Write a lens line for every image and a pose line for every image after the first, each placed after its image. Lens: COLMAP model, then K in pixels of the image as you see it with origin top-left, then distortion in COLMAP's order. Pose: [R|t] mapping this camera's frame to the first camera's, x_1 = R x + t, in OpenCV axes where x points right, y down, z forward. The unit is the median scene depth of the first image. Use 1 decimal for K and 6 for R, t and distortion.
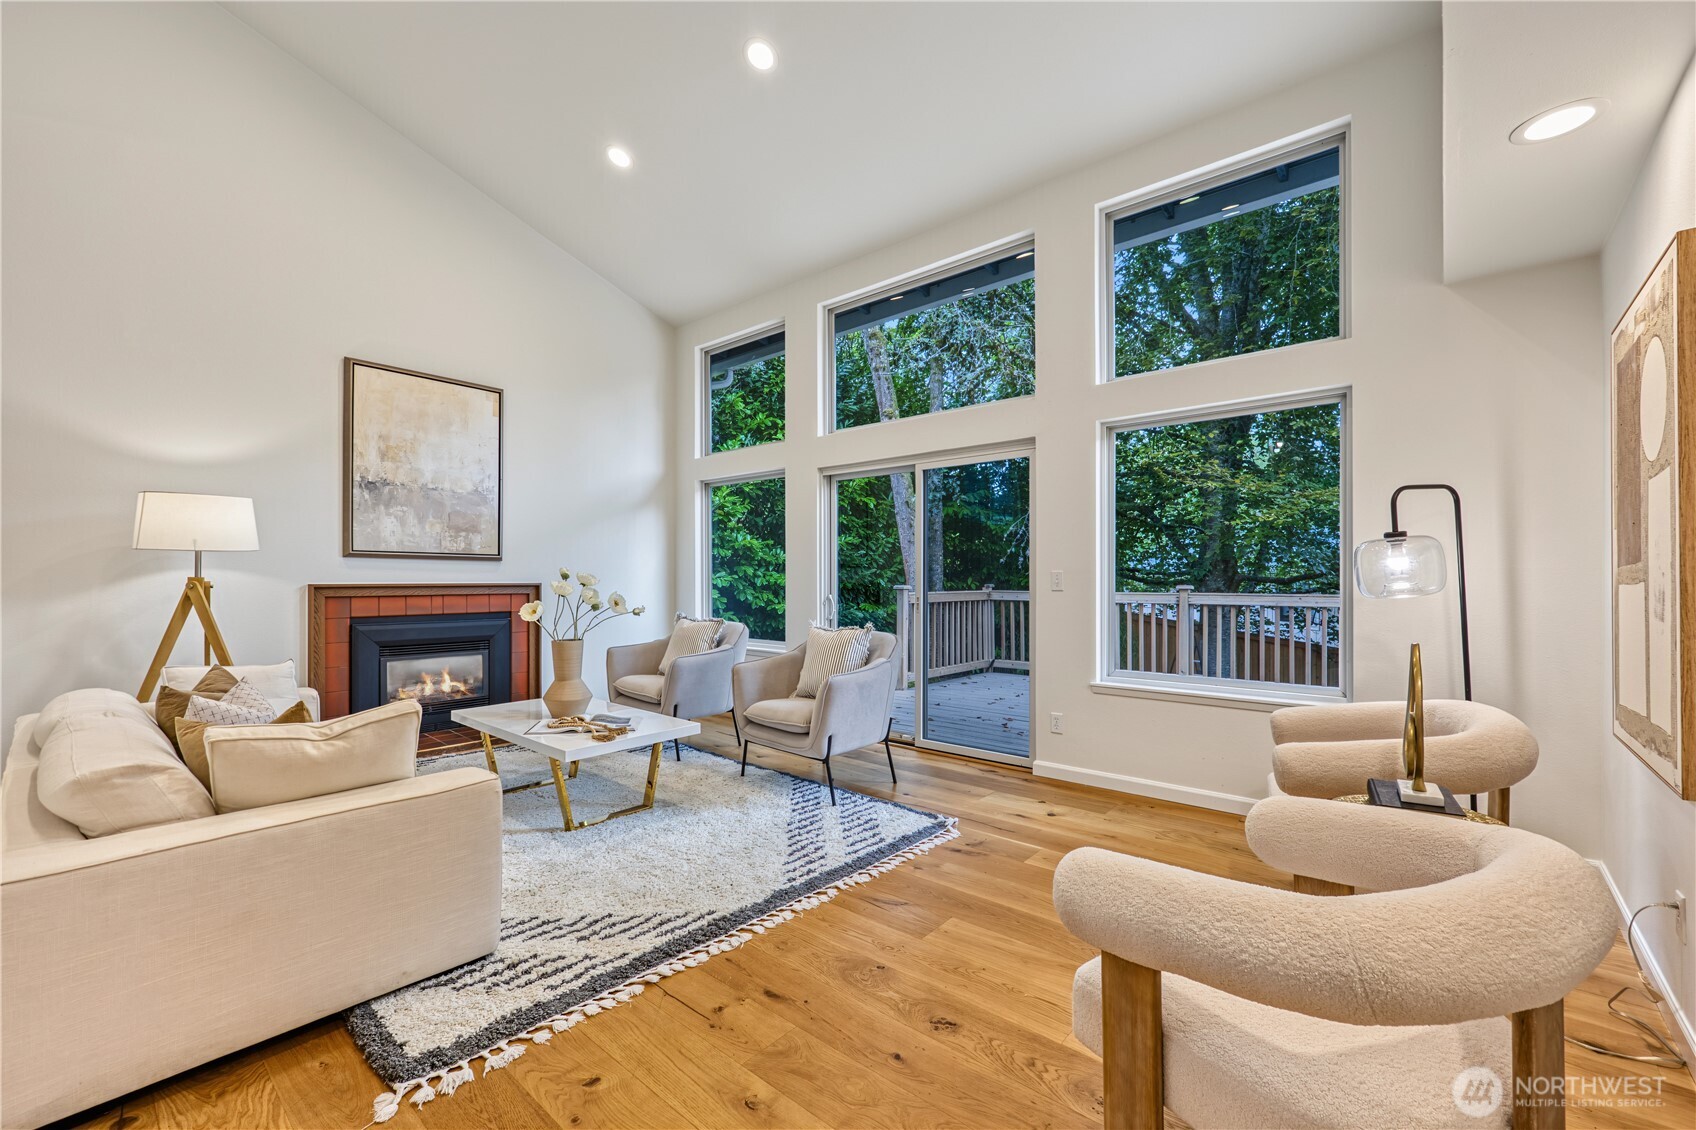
lens RADIAL K [[692.4, 0, 853.2], [0, 692.4, 577.5], [0, 0, 1]] dist [0.003668, 0.000252]
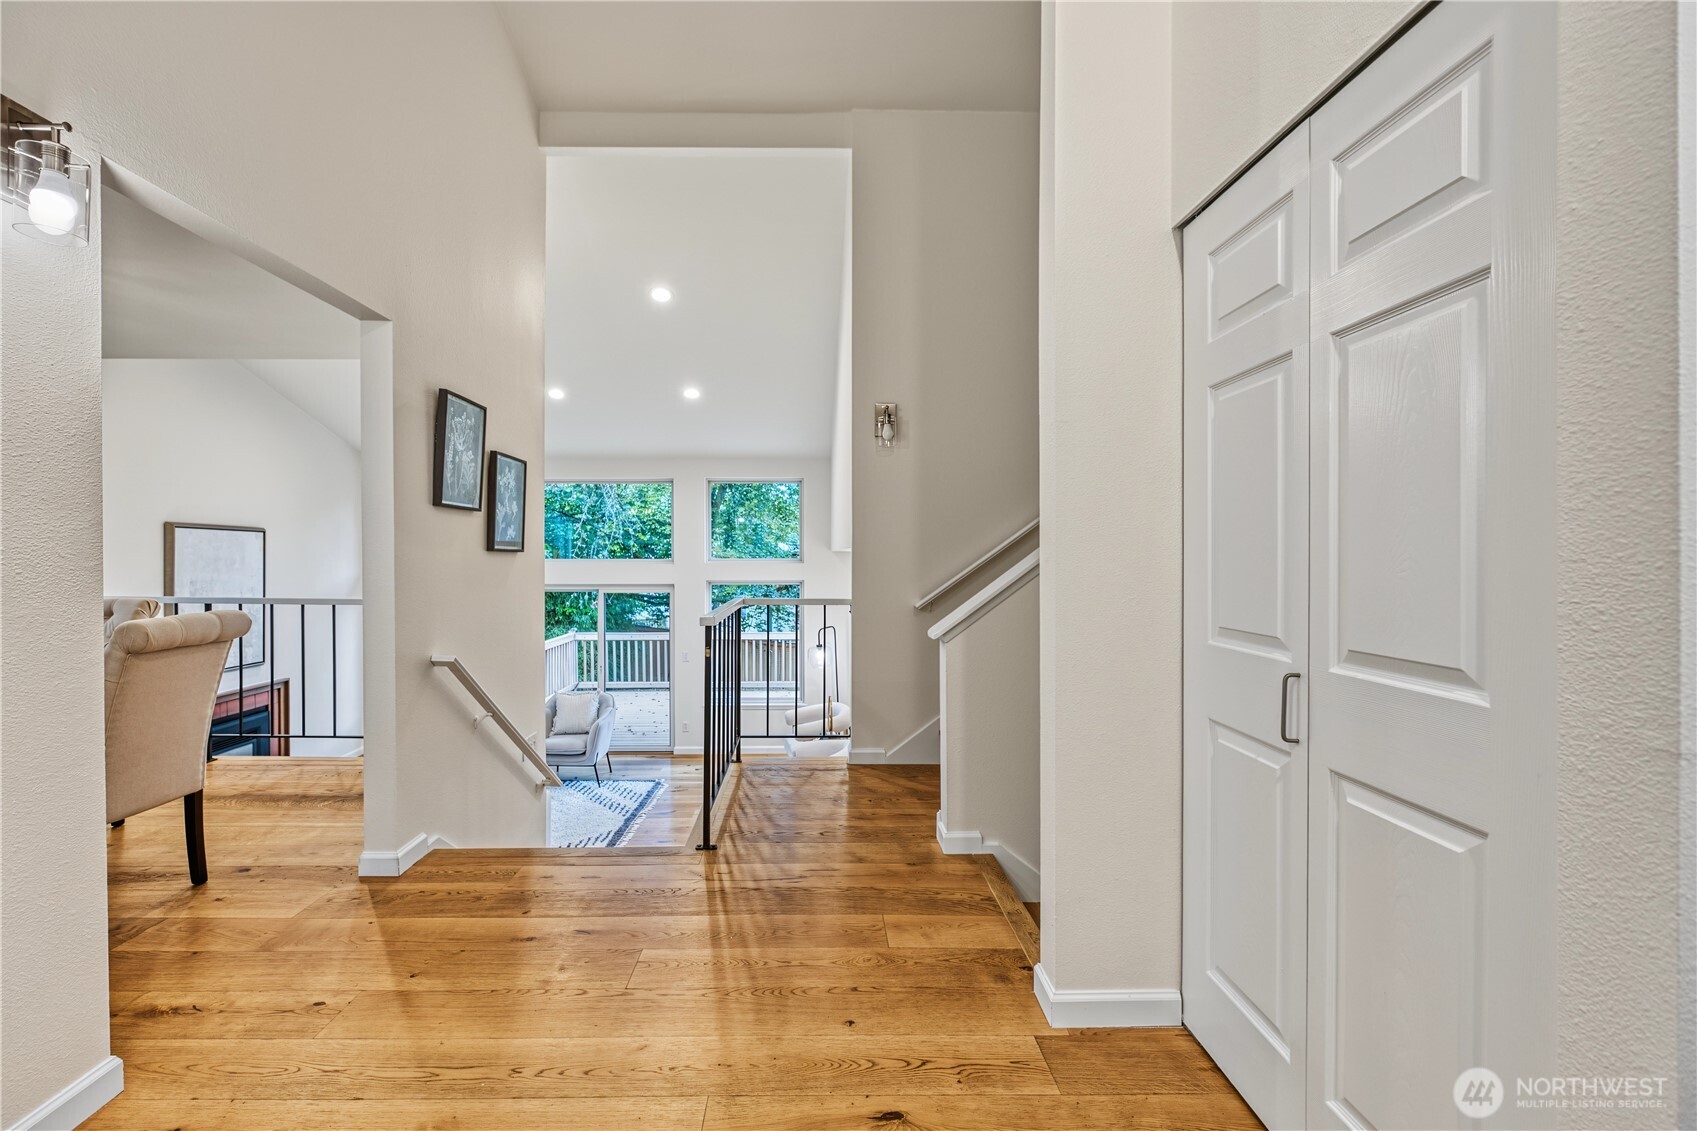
lens RADIAL K [[692.8, 0, 837.1], [0, 692.8, 562.8], [0, 0, 1]] dist [0.003668, 0.000252]
pose [[0.732213, 0.001833, 0.681073, -0.867971], [-0.008046, 0.999950, 0.005960, -0.324652], [-0.681028, -0.009844, 0.732191, -0.890506]]
